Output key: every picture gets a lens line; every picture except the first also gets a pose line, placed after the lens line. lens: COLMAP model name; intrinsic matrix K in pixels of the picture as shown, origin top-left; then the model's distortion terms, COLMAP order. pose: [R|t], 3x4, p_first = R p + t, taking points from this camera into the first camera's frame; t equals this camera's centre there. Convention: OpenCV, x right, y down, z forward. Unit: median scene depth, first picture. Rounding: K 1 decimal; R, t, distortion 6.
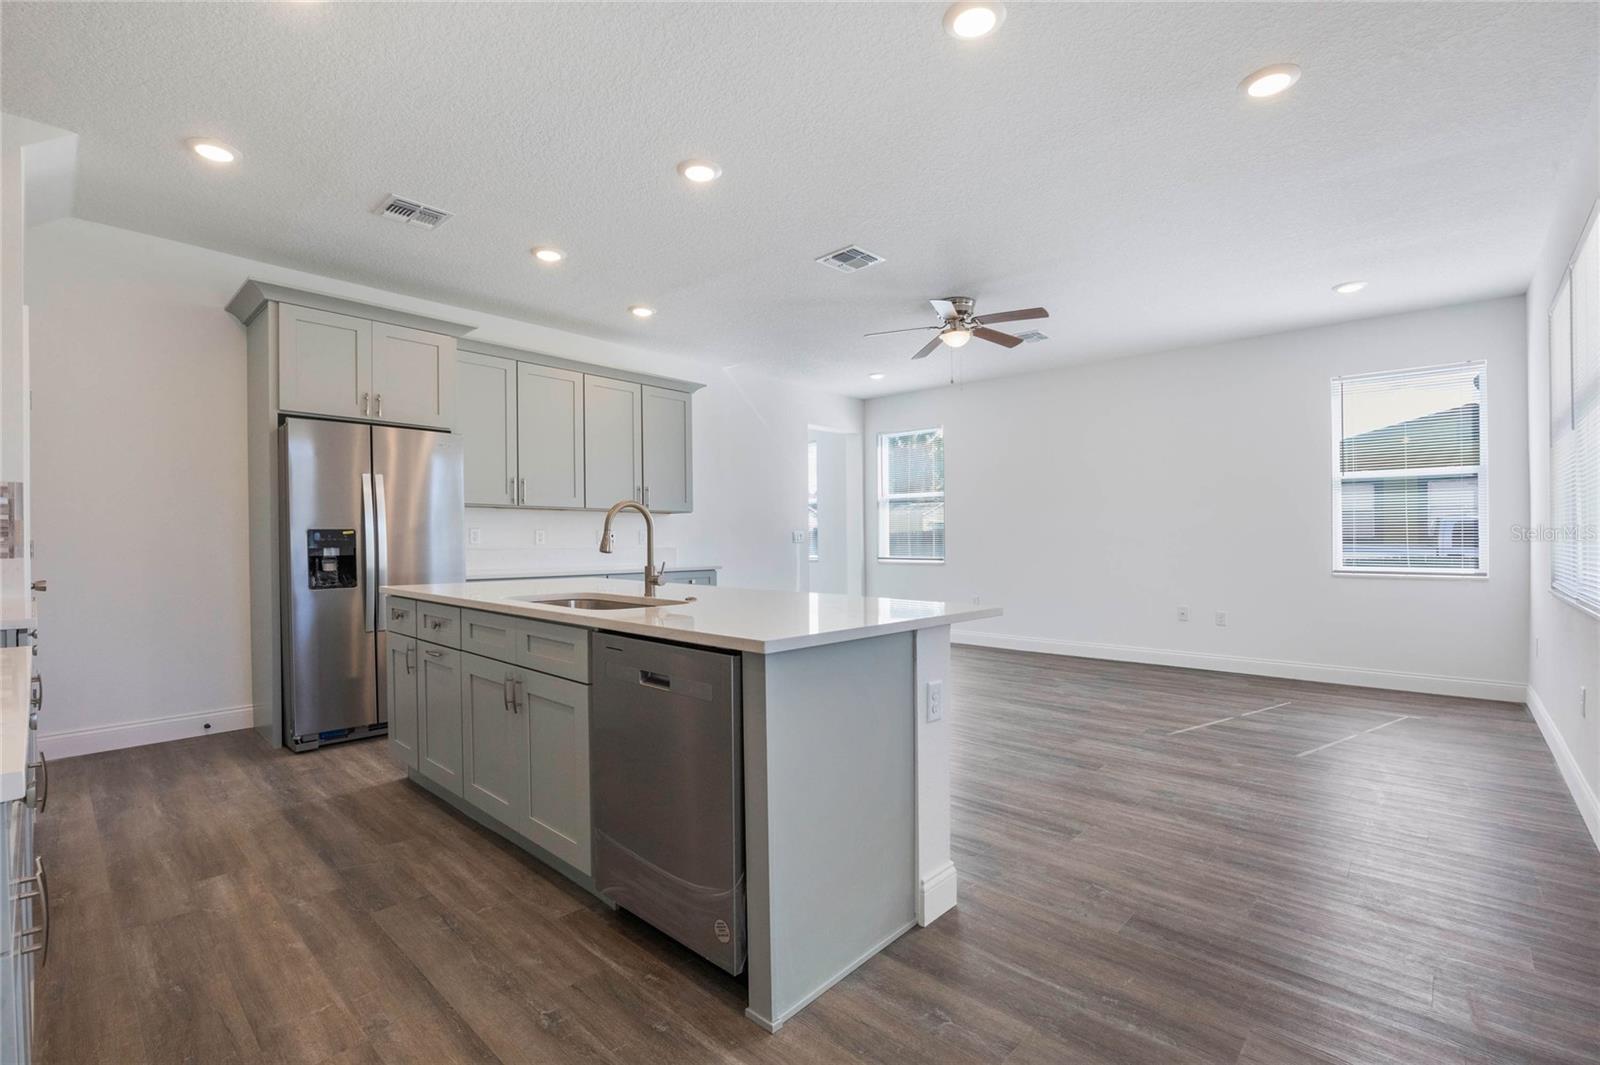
lens RADIAL K [[715.5, 0, 791.5], [0, 715.5, 531.5], [0, 0, 1]] dist [-0.019092, 0.001598]
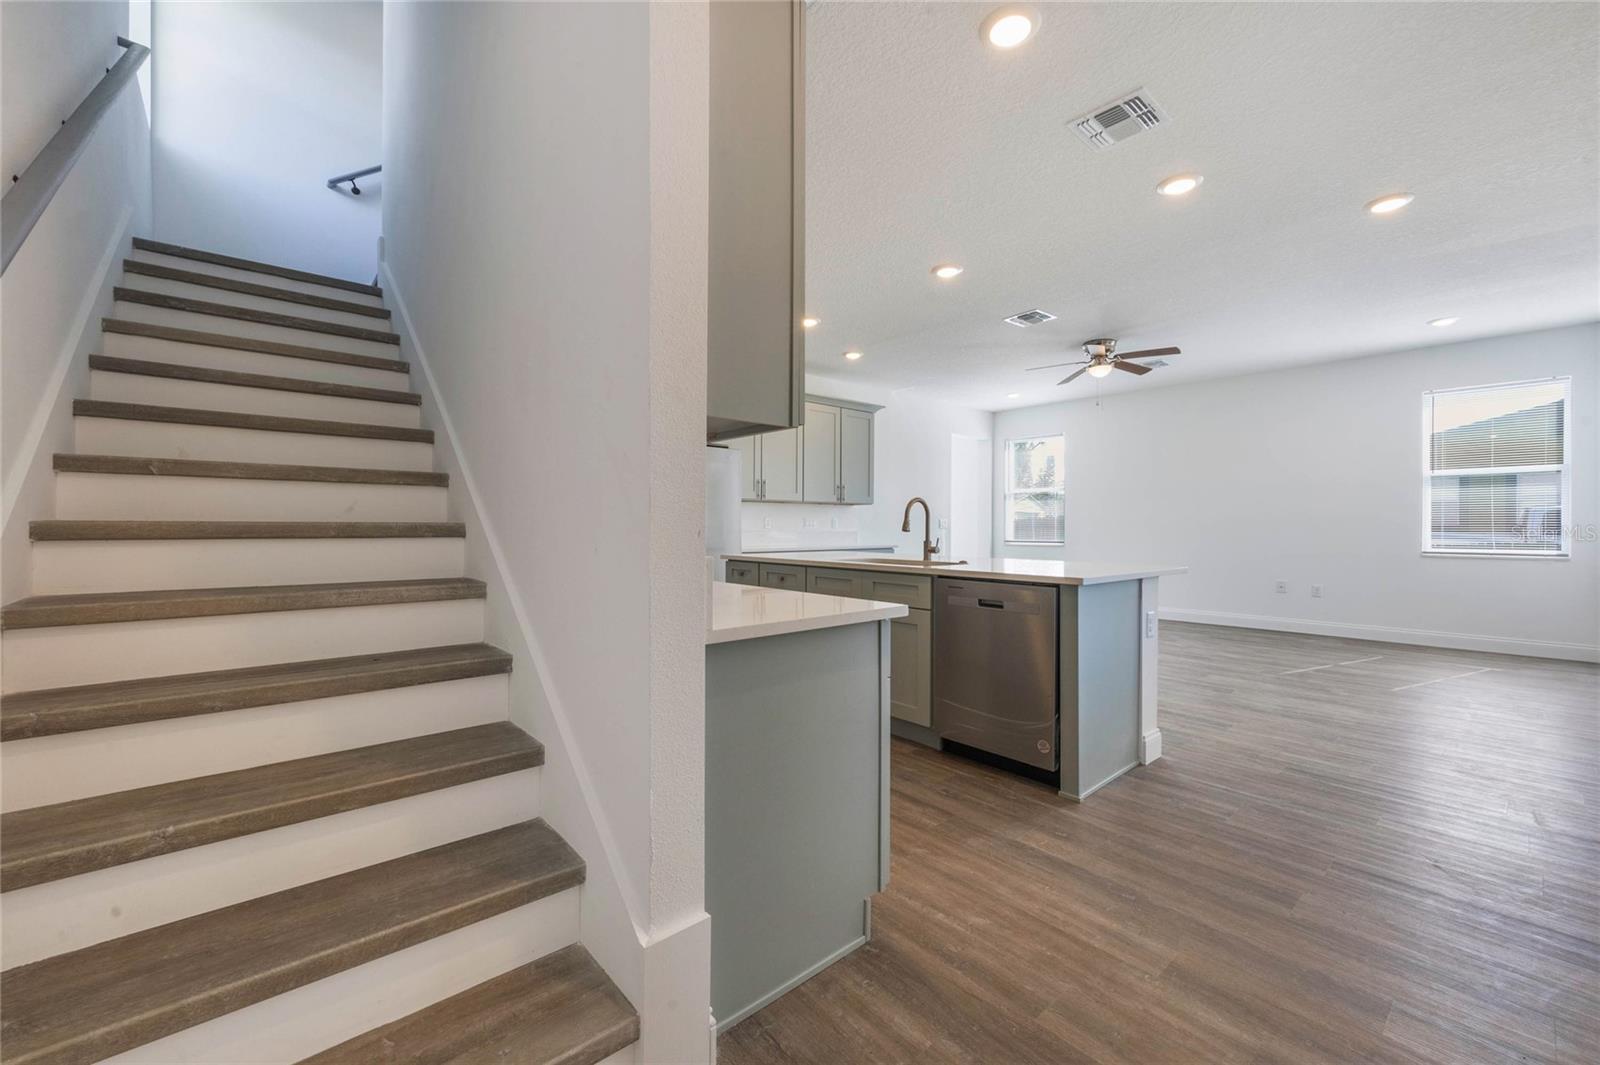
lens RADIAL K [[631.7, 0, 795.3], [0, 631.7, 528.4], [0, 0, 1]] dist [-0.002963, 0.000412]
pose [[0.992811, 0.004072, -0.119623, -0.195814], [-0.002451, 0.999903, 0.013696, 0.002961], [0.119667, -0.013305, 0.992725, -0.227023]]
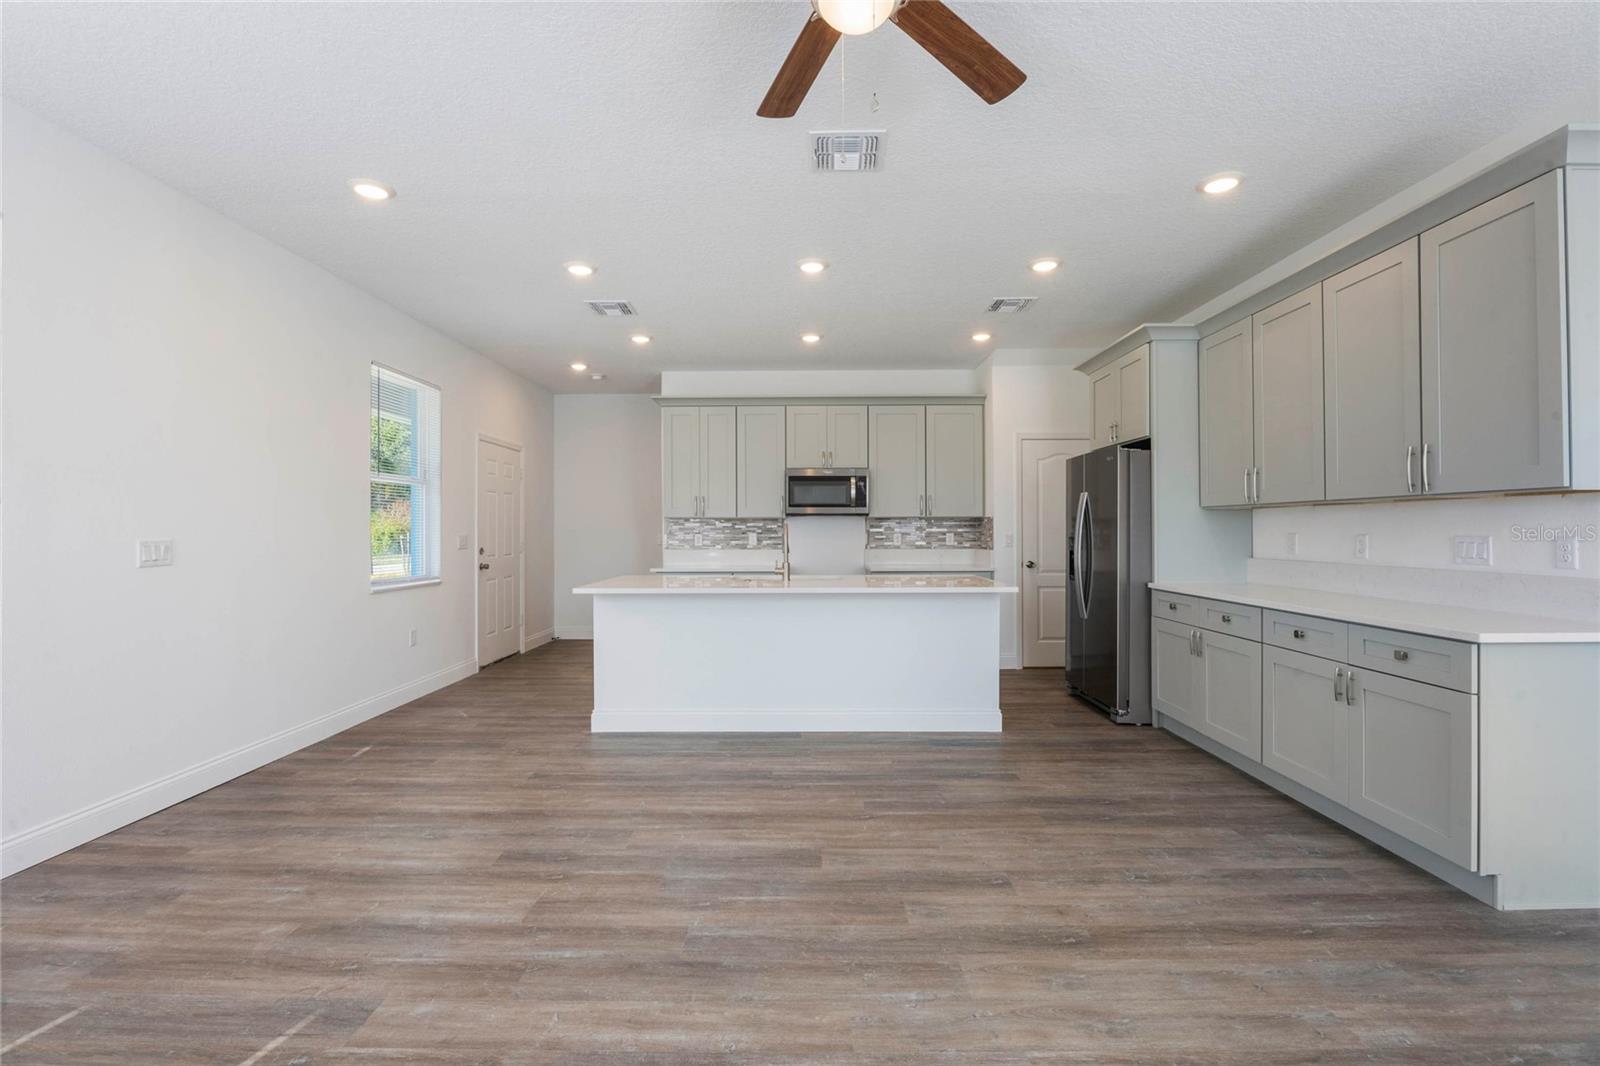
lens RADIAL K [[715.5, 0, 800.4], [0, 715.5, 531.0], [0, 0, 1]] dist [-0.019092, 0.001598]
pose [[-0.742784, 0.005292, -0.669510, 0.540302], [0.011575, 0.999921, -0.004938, -0.009890], [0.669431, -0.011417, -0.742786, 1.375089]]
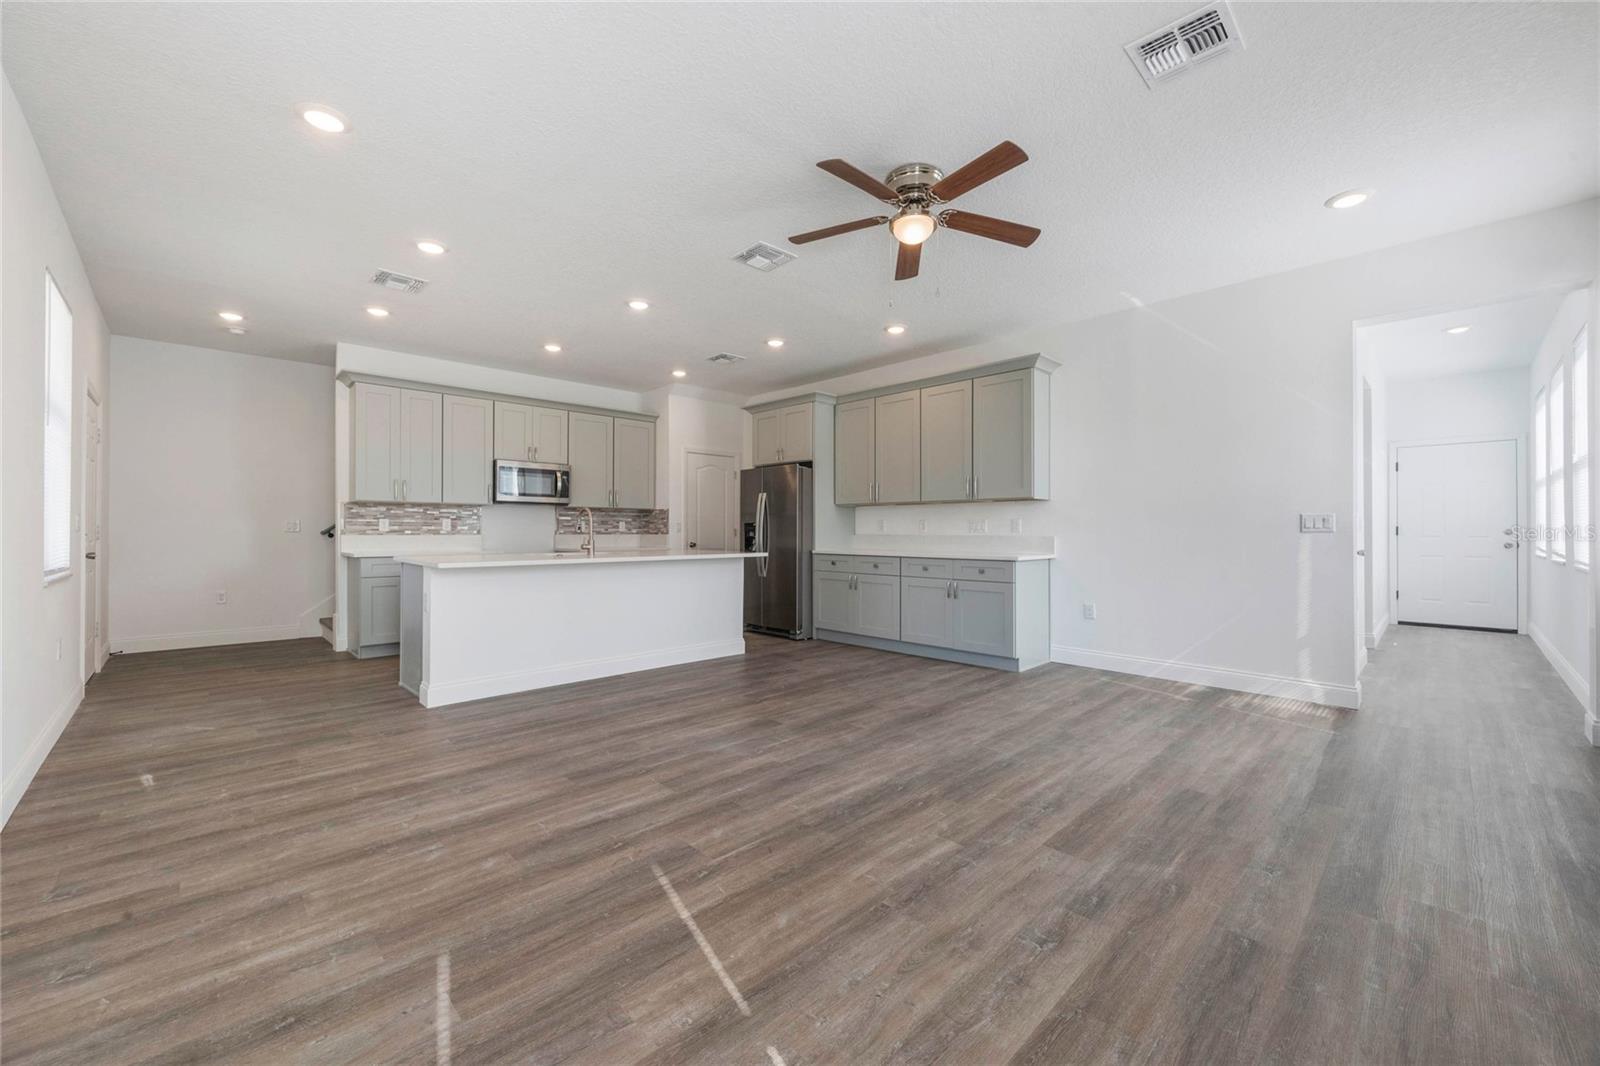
lens RADIAL K [[631.7, 0, 807.5], [0, 631.7, 531.8], [0, 0, 1]] dist [-0.002963, 0.000412]
pose [[-0.047684, 0.004822, -0.998851, 0.931816], [0.008234, 0.999956, 0.004434, 0.014224], [0.998829, -0.008013, -0.047722, 1.029281]]
